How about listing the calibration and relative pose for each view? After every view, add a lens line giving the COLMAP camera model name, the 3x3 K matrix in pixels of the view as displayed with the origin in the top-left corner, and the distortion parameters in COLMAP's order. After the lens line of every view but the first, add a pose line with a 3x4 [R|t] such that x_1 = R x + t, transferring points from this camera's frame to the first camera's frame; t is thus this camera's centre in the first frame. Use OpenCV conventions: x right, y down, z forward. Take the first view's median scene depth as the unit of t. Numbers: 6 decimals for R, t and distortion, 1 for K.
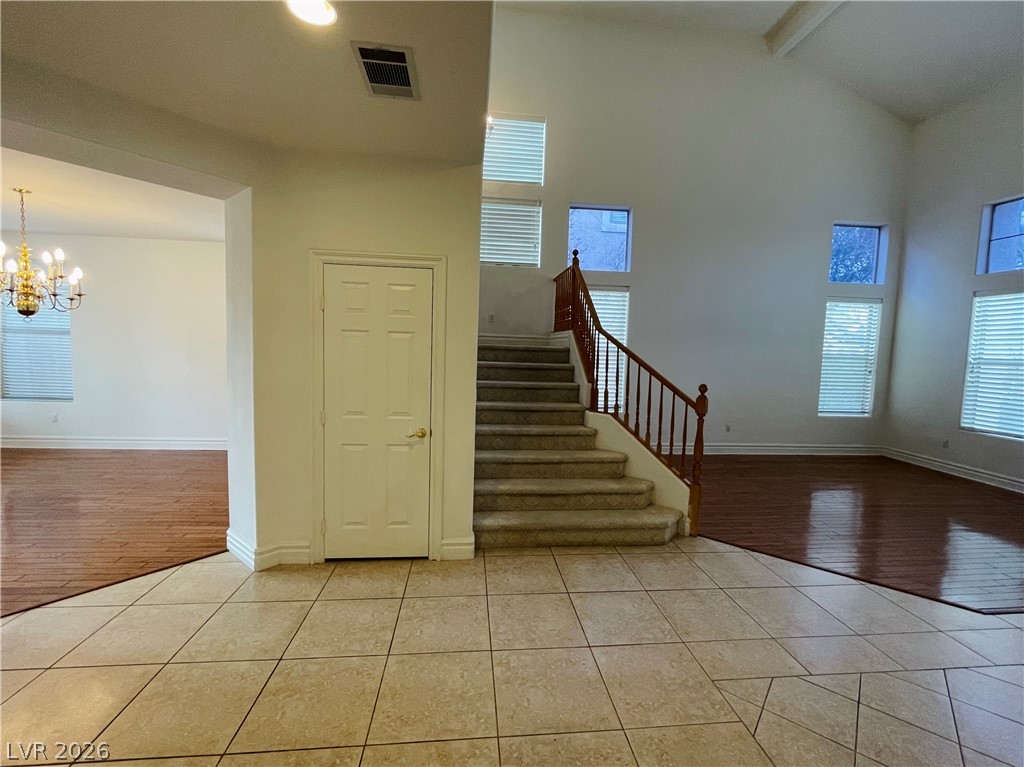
lens RADIAL K [[449.1, 0, 512.0], [0, 449.1, 383.5], [0, 0, 1]] dist [-0.002688, -0.000546]
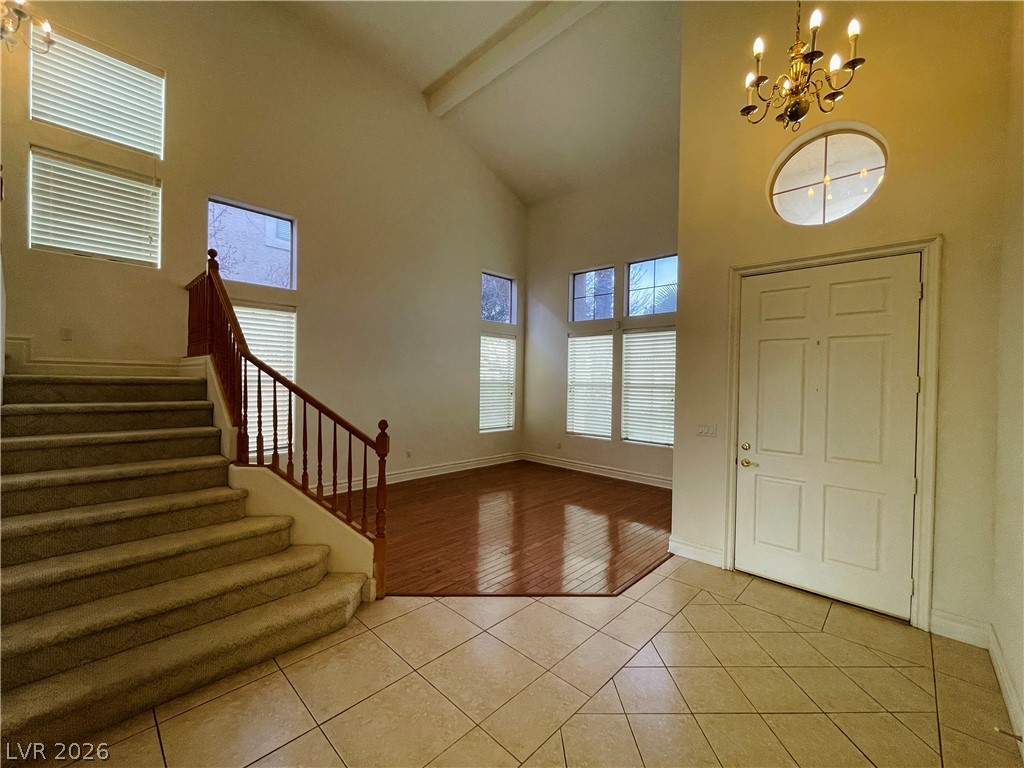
lens RADIAL K [[416.9, 0, 513.6], [0, 416.9, 383.2], [0, 0, 1]] dist [-0.001286, -0.000319]
pose [[0.759540, -0.021125, 0.650117, 0.067397], [0.057283, 0.997762, -0.034504, -0.020053], [-0.647933, 0.063448, 0.759050, 0.155626]]
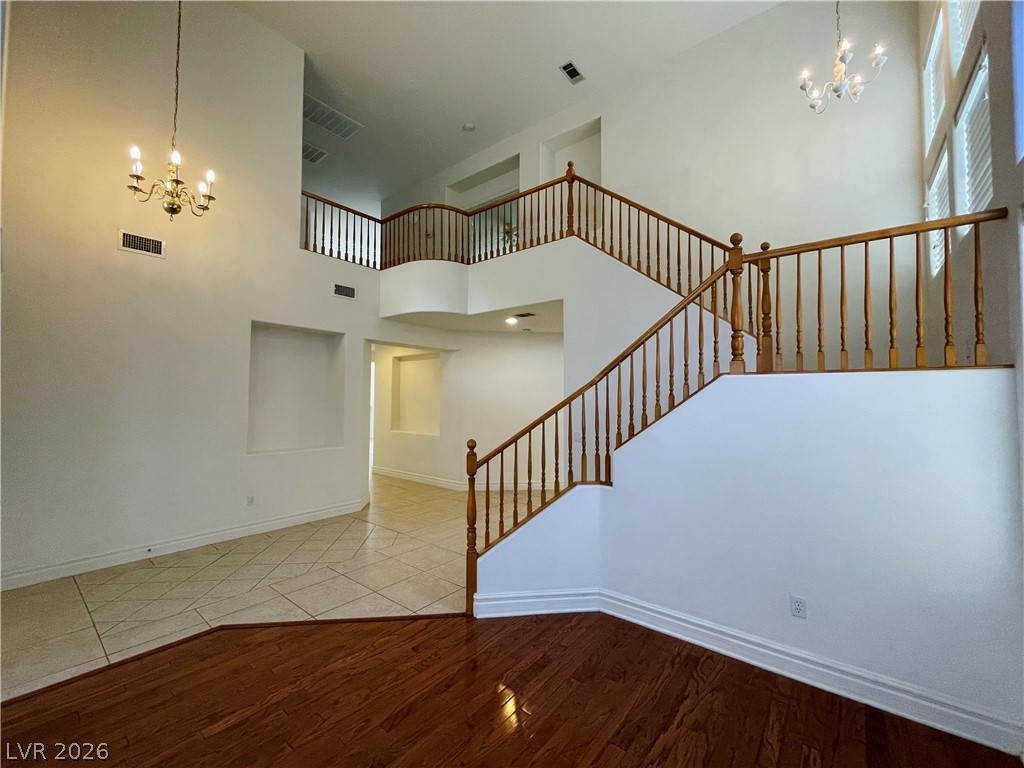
lens RADIAL K [[416.9, 0, 513.6], [0, 416.9, 383.2], [0, 0, 1]] dist [-0.001286, -0.000319]
pose [[-0.697304, -0.063529, -0.713955, 0.719300], [-0.093193, 0.995645, 0.002425, -0.087922], [0.710692, 0.068227, -0.700188, 1.194797]]
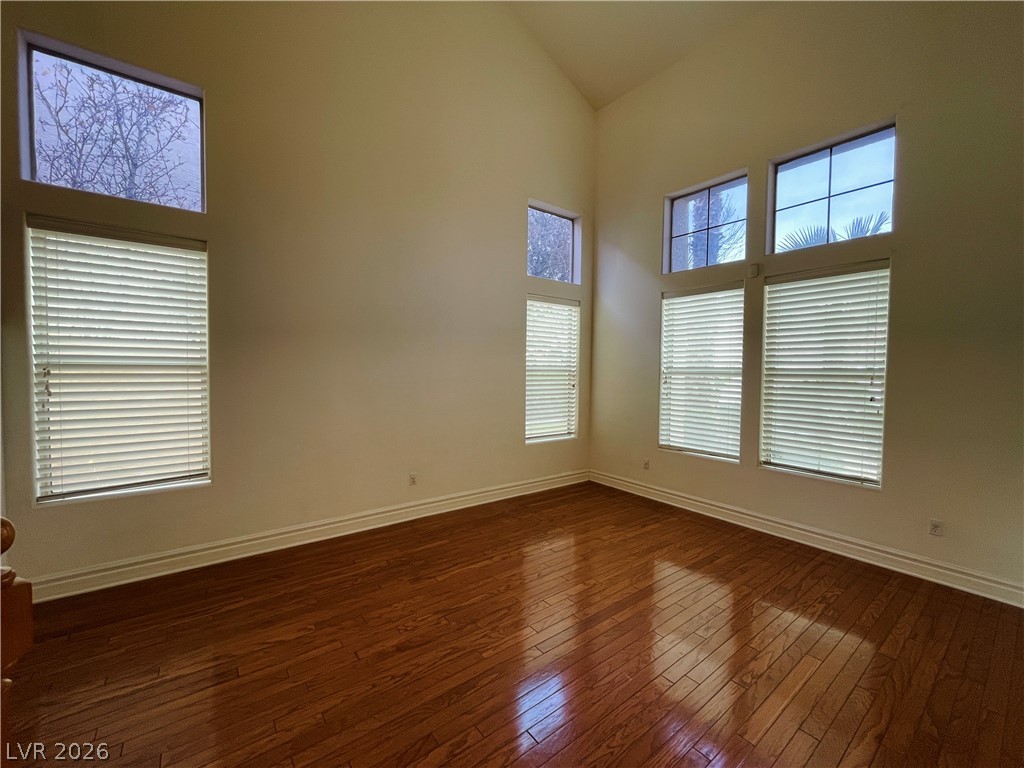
lens RADIAL K [[416.9, 0, 513.6], [0, 416.9, 383.2], [0, 0, 1]] dist [-0.001286, -0.000319]
pose [[0.849760, -0.037134, 0.525860, 0.388477], [0.055431, 0.998280, -0.019079, -0.030132], [-0.524247, 0.045361, 0.850357, 0.525172]]
